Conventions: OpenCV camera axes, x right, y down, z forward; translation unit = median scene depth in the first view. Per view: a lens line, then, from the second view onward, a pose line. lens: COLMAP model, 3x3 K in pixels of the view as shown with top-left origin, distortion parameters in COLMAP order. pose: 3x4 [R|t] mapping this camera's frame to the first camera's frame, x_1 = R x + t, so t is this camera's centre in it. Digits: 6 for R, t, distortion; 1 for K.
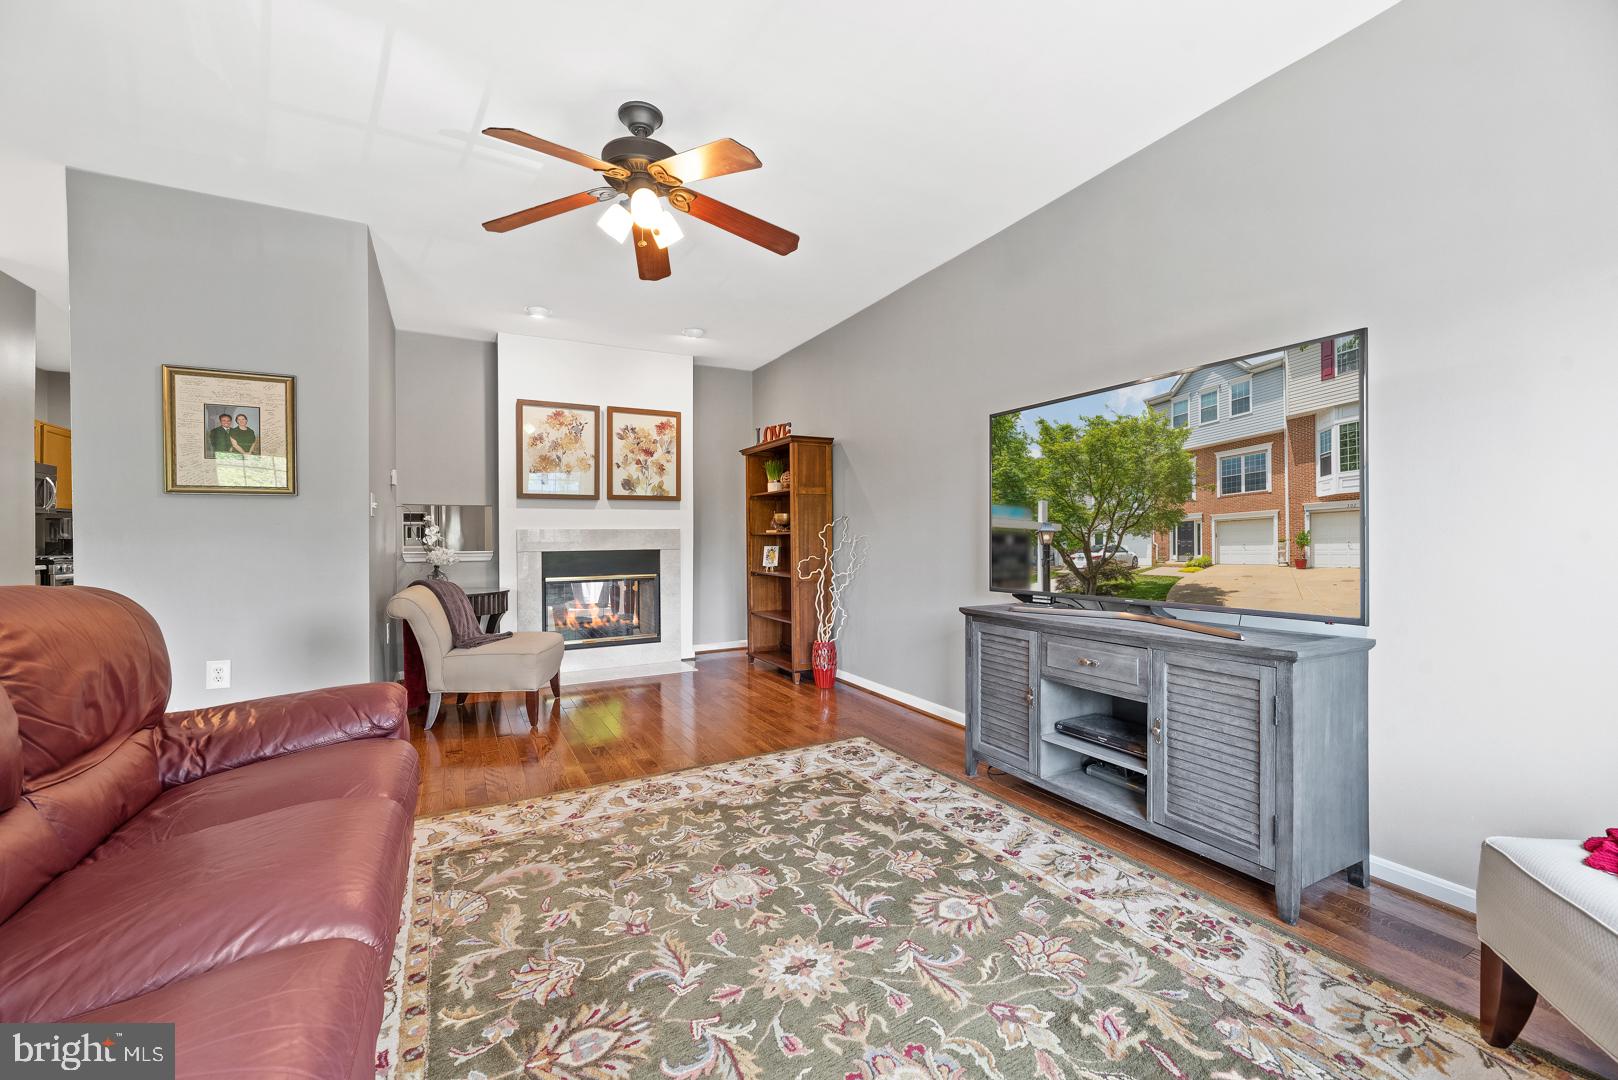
lens RADIAL K [[656.3, 0, 799.5], [0, 656.3, 528.6], [0, 0, 1]] dist [0.008790, -0.002324]
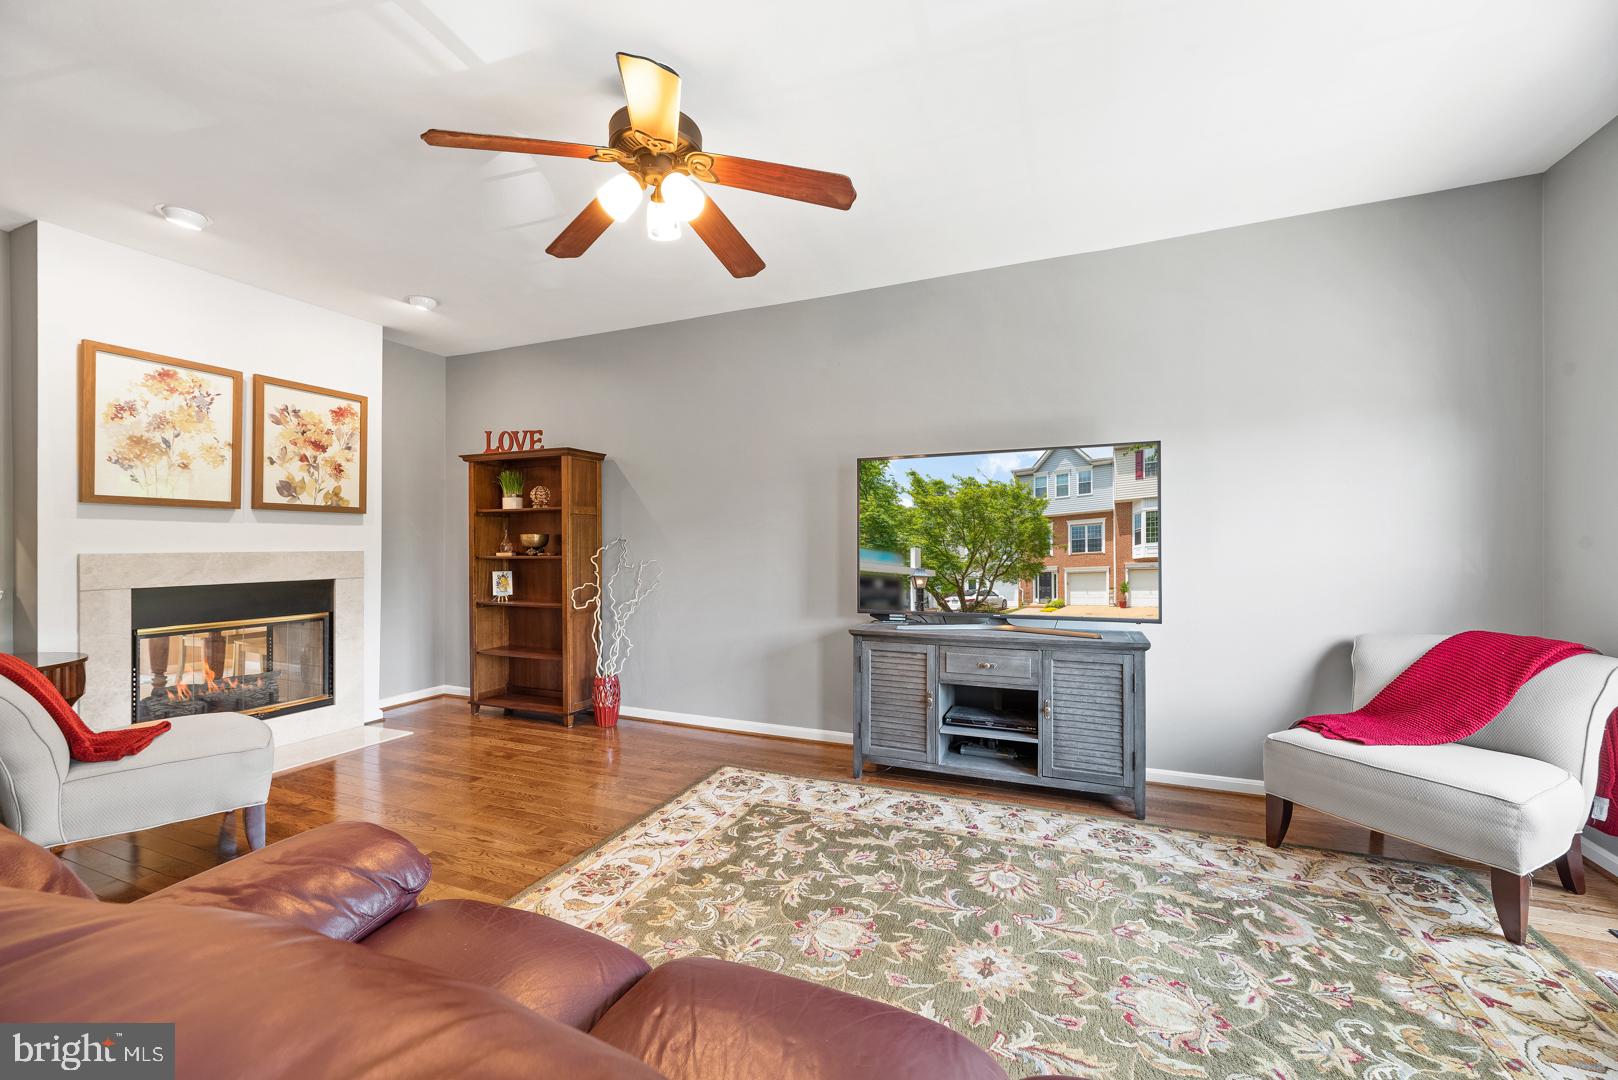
lens RADIAL K [[656.3, 0, 802.3], [0, 656.3, 538.3], [0, 0, 1]] dist [0.008790, -0.002324]
pose [[0.775469, 0.011028, 0.631289, -0.509232], [-0.009435, 0.999938, -0.005878, -0.027053], [-0.631315, -0.001397, 0.775525, 0.178886]]
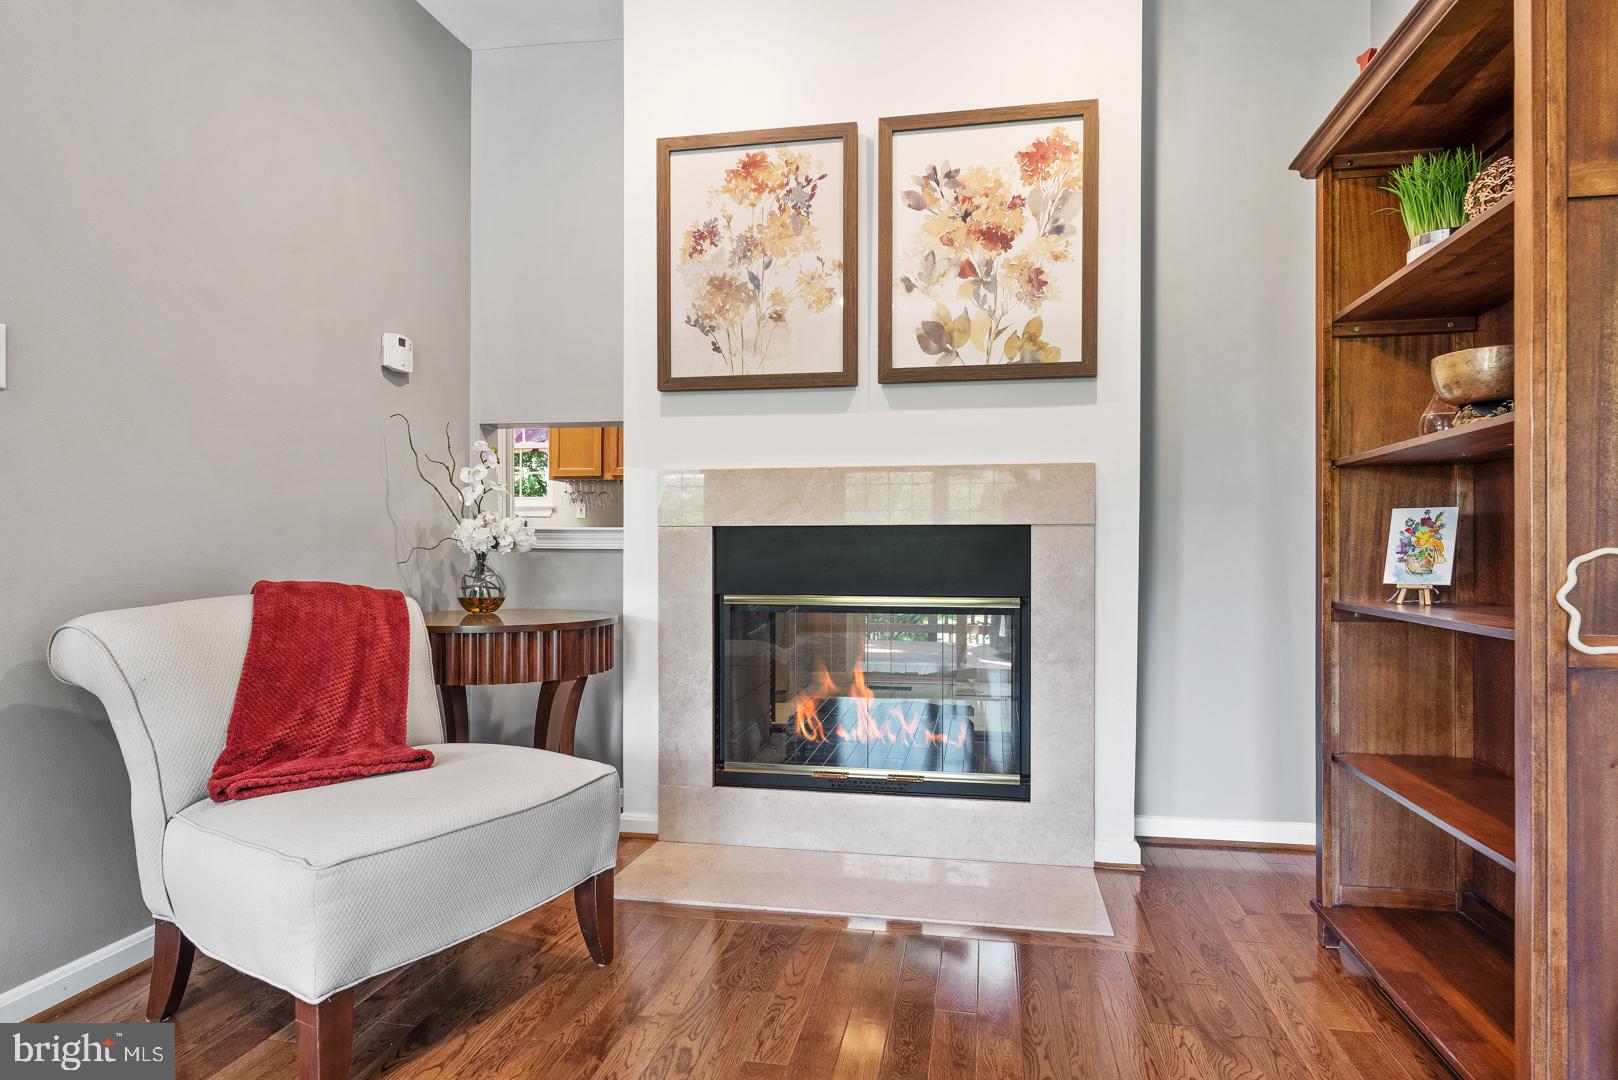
lens RADIAL K [[950.8, 0, 803.0], [0, 950.8, 546.6], [0, 0, 1]] dist [-0.010352, -0.001166]
pose [[0.787357, 0.009306, -0.616428, -0.011004], [-0.000011, 0.999886, 0.015080, 0.066091], [0.616498, -0.011867, 0.787267, 1.025142]]
